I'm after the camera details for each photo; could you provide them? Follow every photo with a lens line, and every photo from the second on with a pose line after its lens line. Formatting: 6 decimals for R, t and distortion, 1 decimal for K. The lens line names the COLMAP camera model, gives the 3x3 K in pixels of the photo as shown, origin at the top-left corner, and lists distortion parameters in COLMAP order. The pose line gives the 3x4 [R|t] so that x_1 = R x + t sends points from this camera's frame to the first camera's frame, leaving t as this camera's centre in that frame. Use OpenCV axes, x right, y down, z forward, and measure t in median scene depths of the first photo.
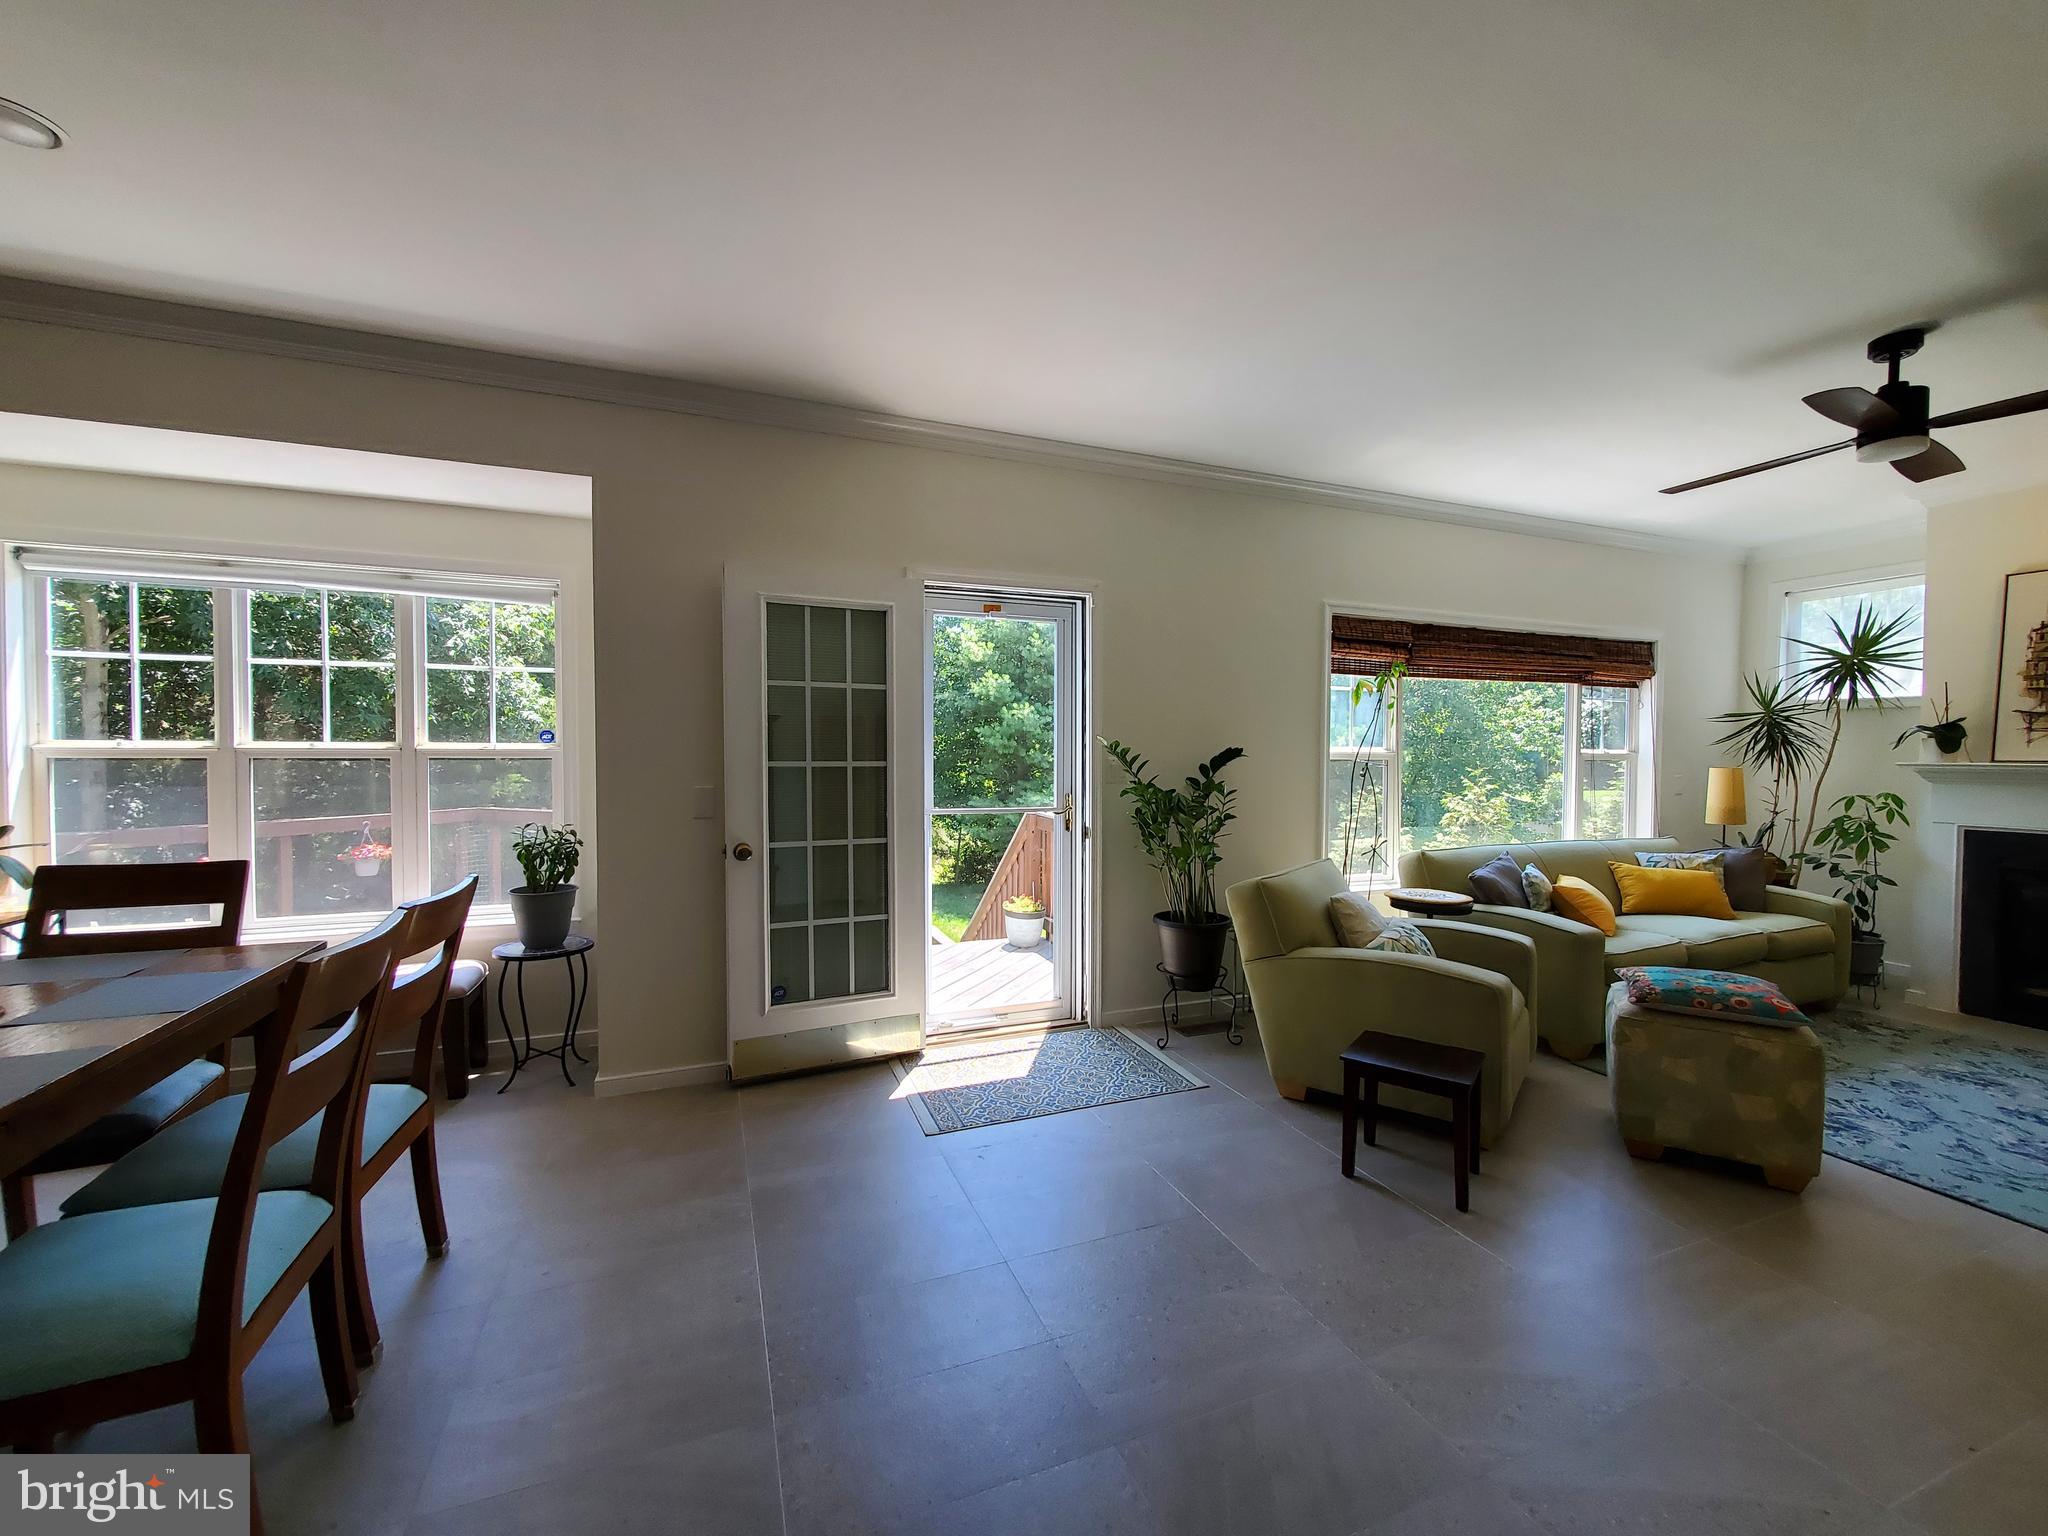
lens RADIAL K [[807.9, 0, 1011.9], [0, 807.9, 777.5], [0, 0, 1]] dist [0.000655, -0.000640]
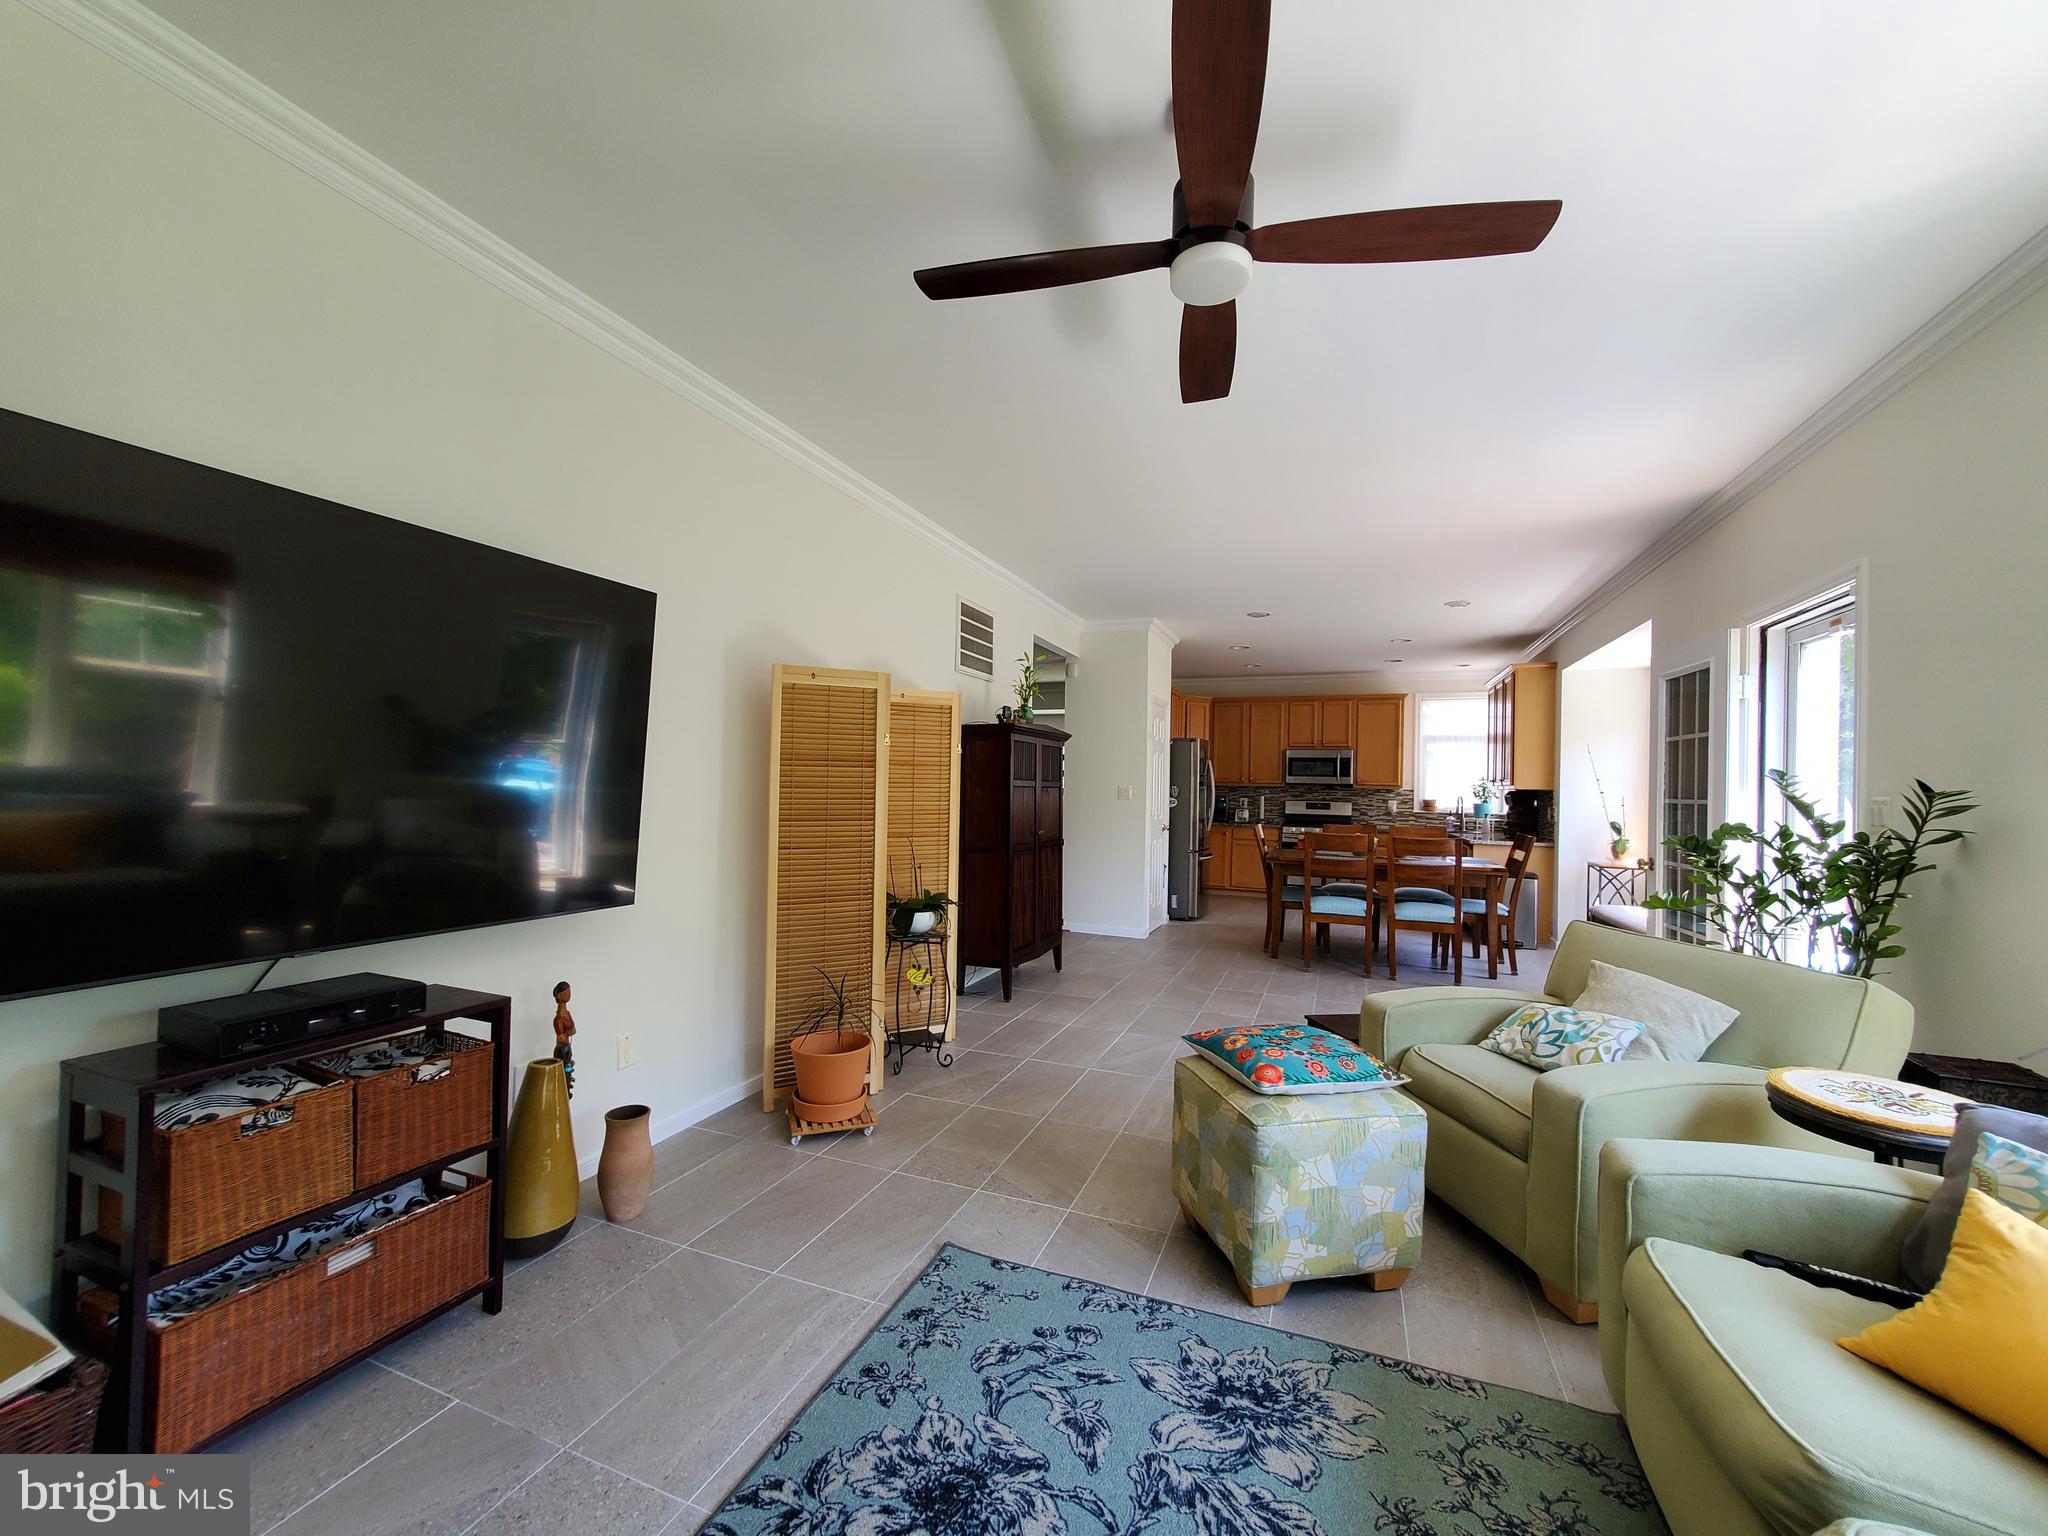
lens RADIAL K [[807.9, 0, 1022.3], [0, 807.9, 776.3], [0, 0, 1]] dist [0.000655, -0.000640]
pose [[-0.679767, -0.029601, -0.732831, 1.295967], [-0.050231, 0.998718, 0.006253, -0.011276], [0.731706, 0.041062, -0.680382, 1.053963]]
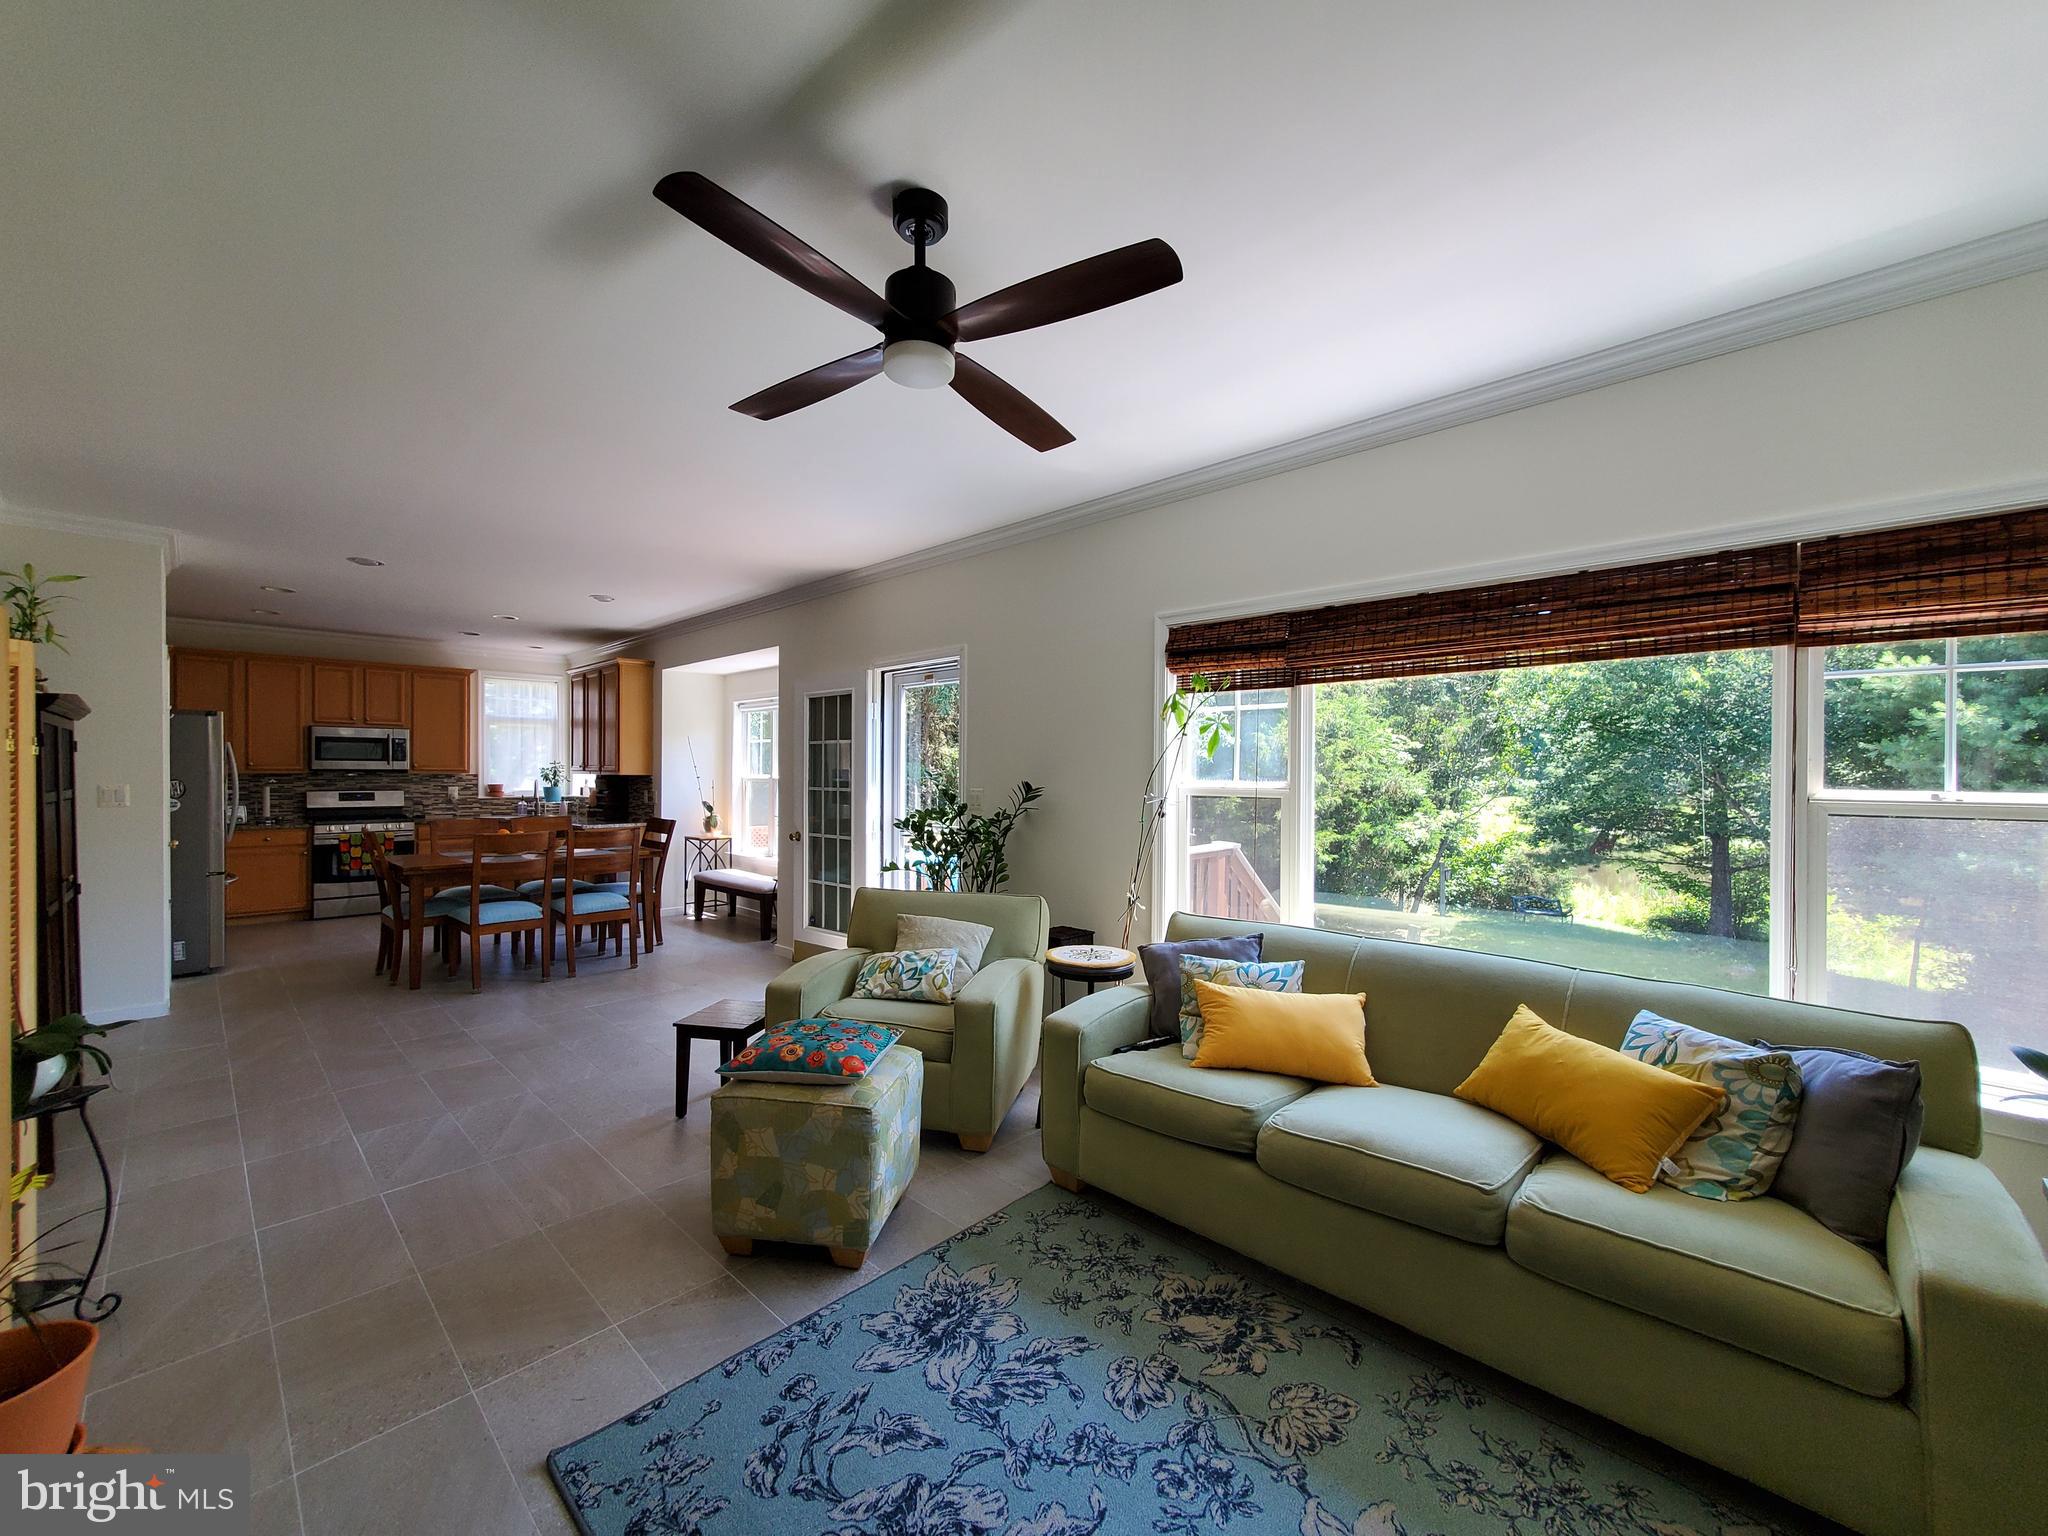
lens RADIAL K [[807.9, 0, 1015.9], [0, 807.9, 772.7], [0, 0, 1]] dist [0.000655, -0.000640]
pose [[0.417543, -0.001390, -0.908656, 1.398759], [-0.032962, 0.999317, -0.016675, -0.033687], [0.908059, 0.036914, 0.417212, 0.626729]]
